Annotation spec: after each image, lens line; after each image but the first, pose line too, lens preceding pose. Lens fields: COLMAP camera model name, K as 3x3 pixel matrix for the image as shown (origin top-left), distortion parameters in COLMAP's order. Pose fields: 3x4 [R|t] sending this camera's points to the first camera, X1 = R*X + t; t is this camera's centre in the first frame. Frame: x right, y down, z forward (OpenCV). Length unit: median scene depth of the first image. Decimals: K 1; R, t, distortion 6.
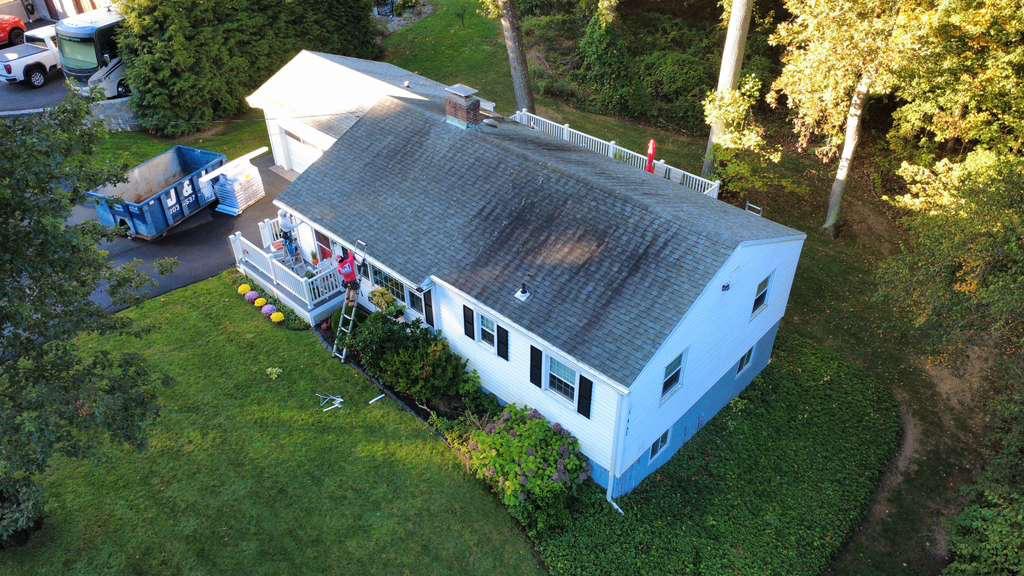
lens RADIAL K [[758.9, 0, 512.0], [0, 758.9, 288.0], [0, 0, 1]] dist [-0.003561, -0.000634]
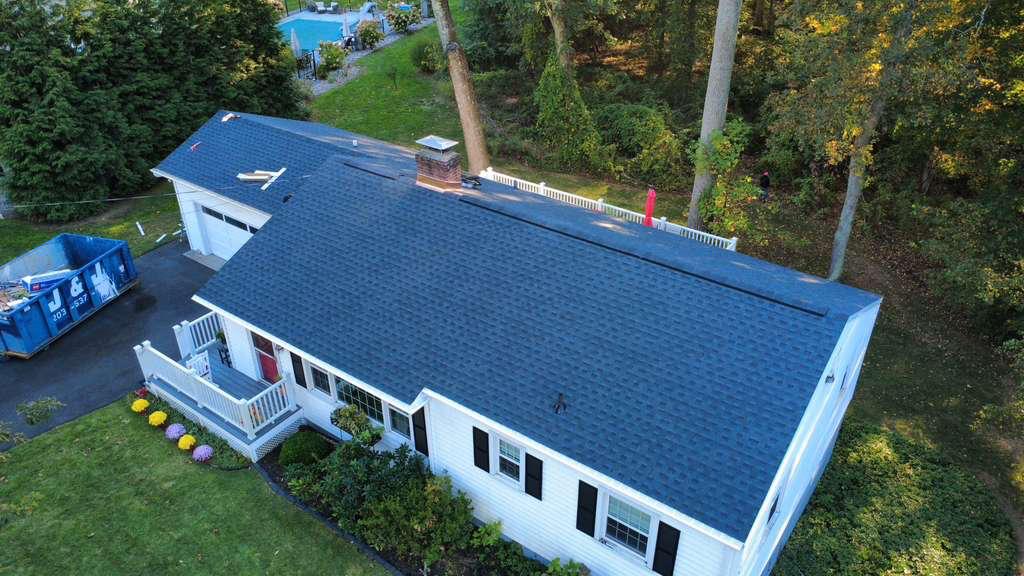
lens RADIAL K [[758.9, 0, 512.0], [0, 758.9, 288.0], [0, 0, 1]] dist [-0.003561, -0.000634]
pose [[0.992269, -0.064420, 0.106080, -0.060756], [0.073374, 0.993863, -0.082780, -0.029822], [-0.100096, 0.089923, 0.990906, 0.167418]]
